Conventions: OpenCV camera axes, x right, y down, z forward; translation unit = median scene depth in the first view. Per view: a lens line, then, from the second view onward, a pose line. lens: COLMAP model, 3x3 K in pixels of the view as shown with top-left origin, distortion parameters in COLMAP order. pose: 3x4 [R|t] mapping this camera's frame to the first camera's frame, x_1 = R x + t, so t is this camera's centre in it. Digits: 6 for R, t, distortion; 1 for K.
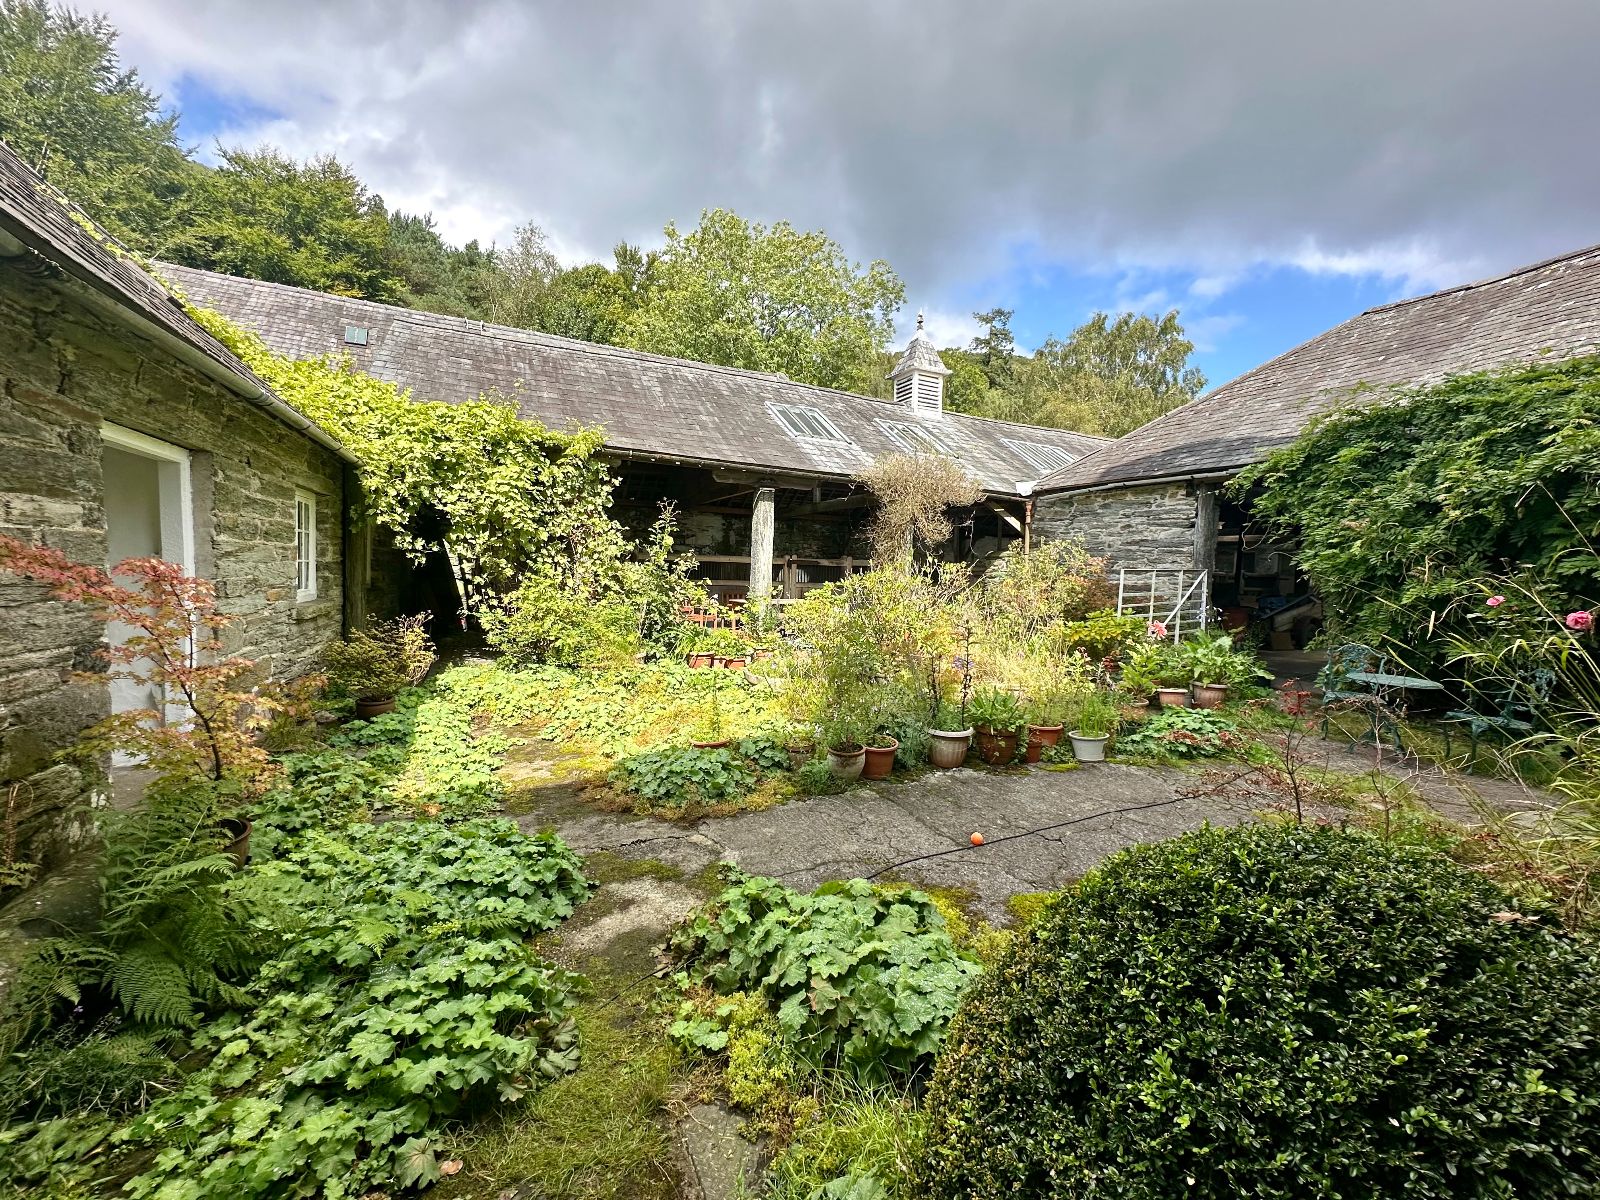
lens RADIAL K [[644.6, 0, 800.0], [0, 644.6, 600.0], [0, 0, 1]] dist [-0.000157, 0.000022]
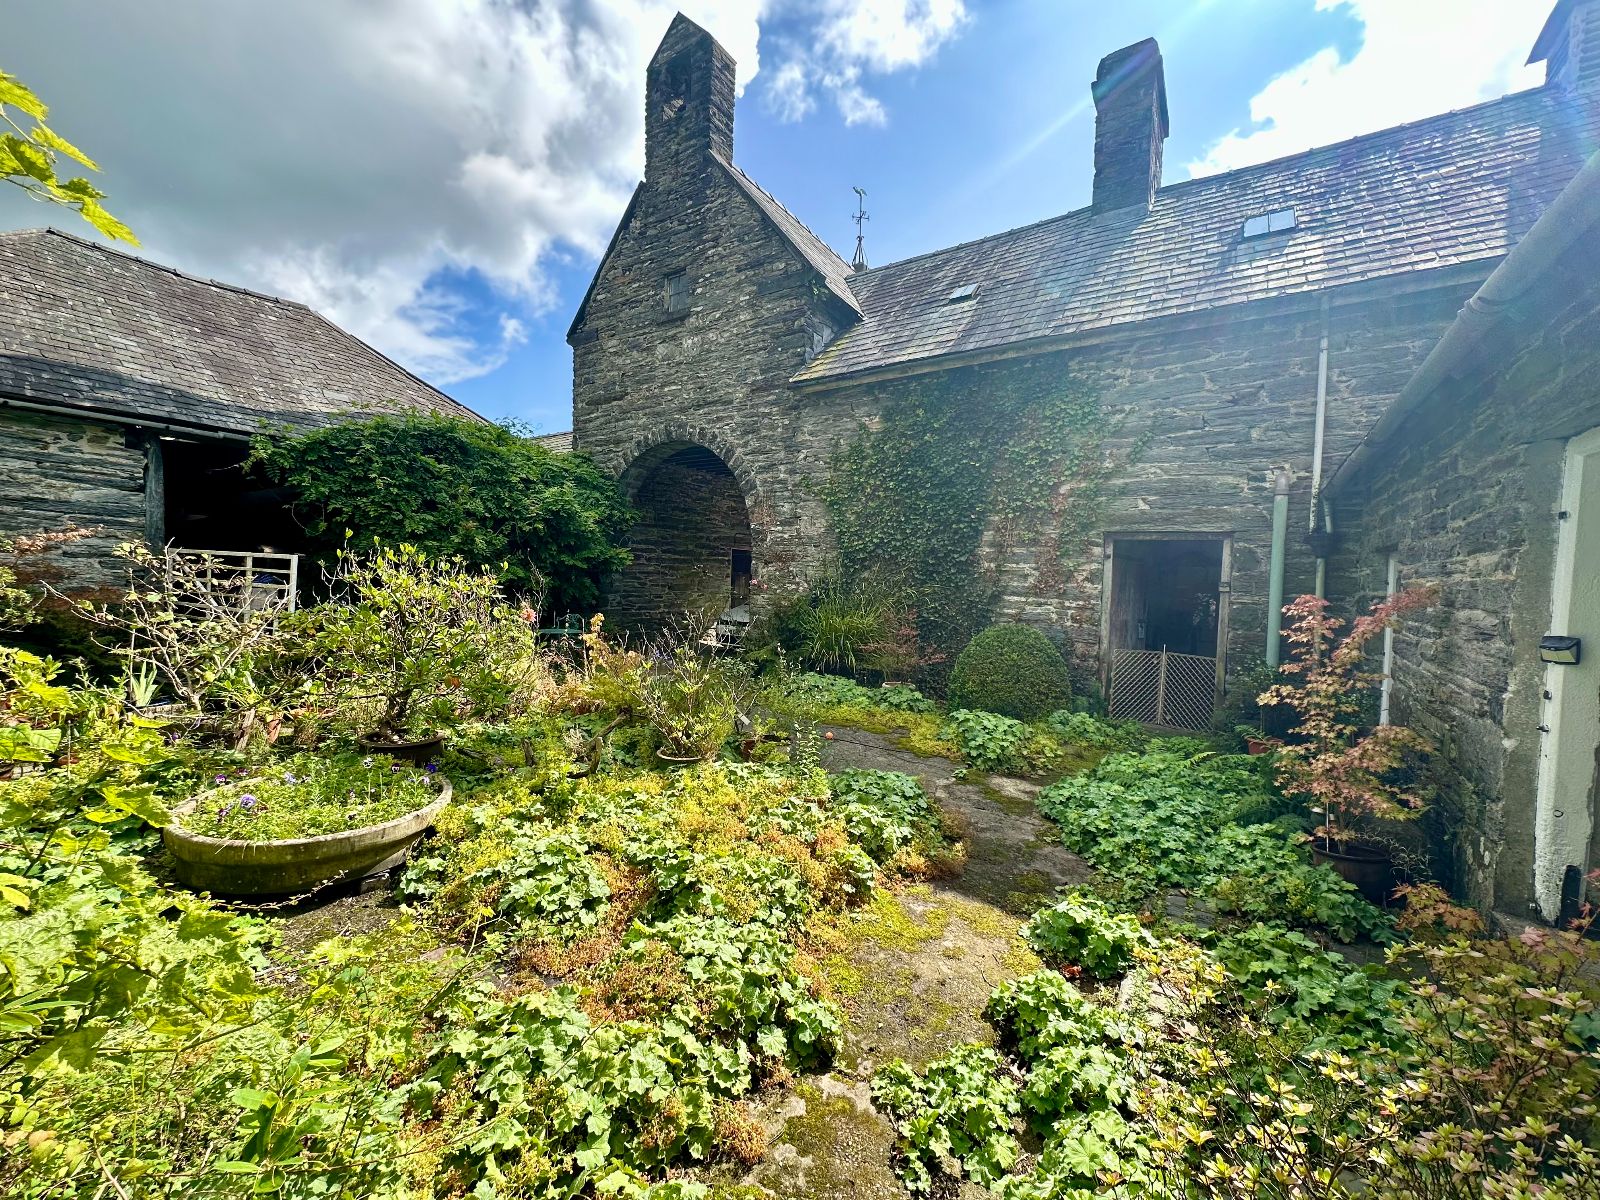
lens RADIAL K [[627.3, 0, 800.0], [0, 627.3, 600.0], [0, 0, 1]] dist [-0.000440, 0.000058]
pose [[-0.501066, -0.074486, 0.862197, -0.380636], [0.003387, 0.996113, 0.088023, -0.045115], [-0.865402, 0.047026, -0.498866, 0.658864]]
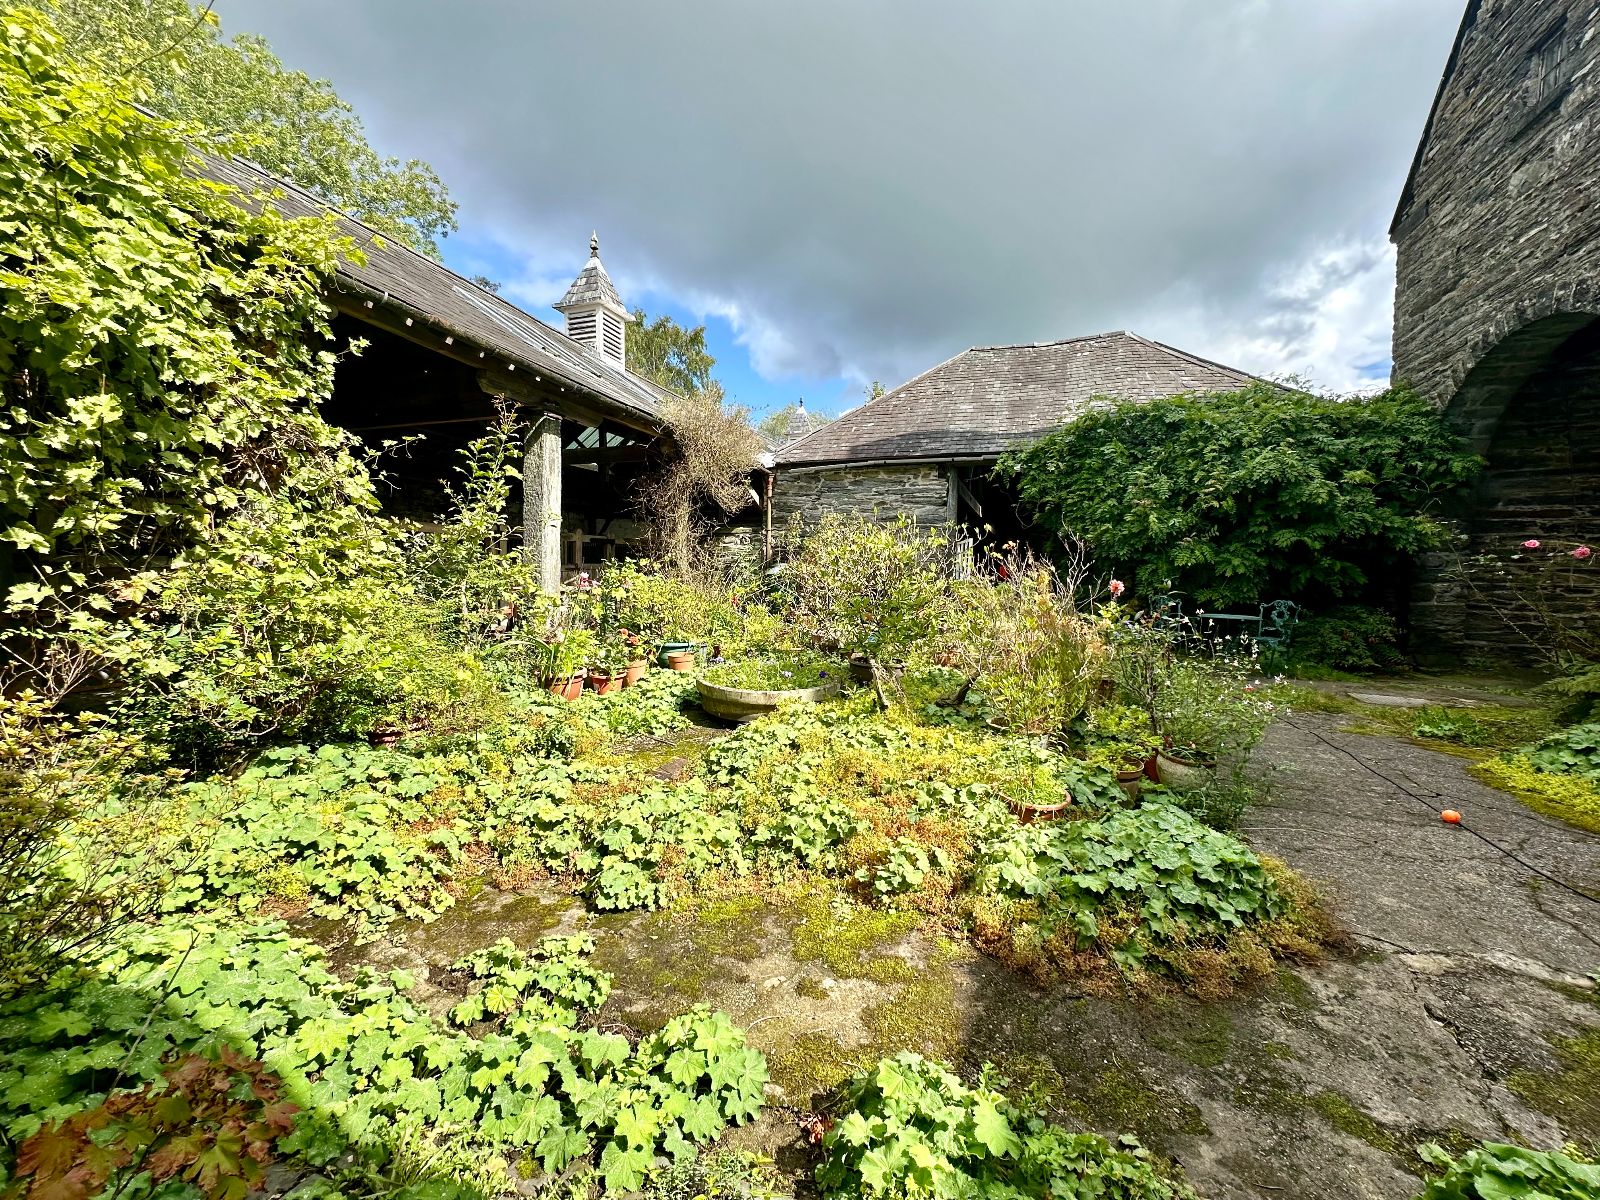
lens RADIAL K [[644.6, 0, 800.0], [0, 644.6, 600.0], [0, 0, 1]] dist [-0.000157, 0.000022]
pose [[0.722240, -0.049869, 0.689843, -0.323915], [0.041581, 0.998724, 0.028663, 0.007133], [-0.690392, 0.007983, 0.723392, 0.342938]]
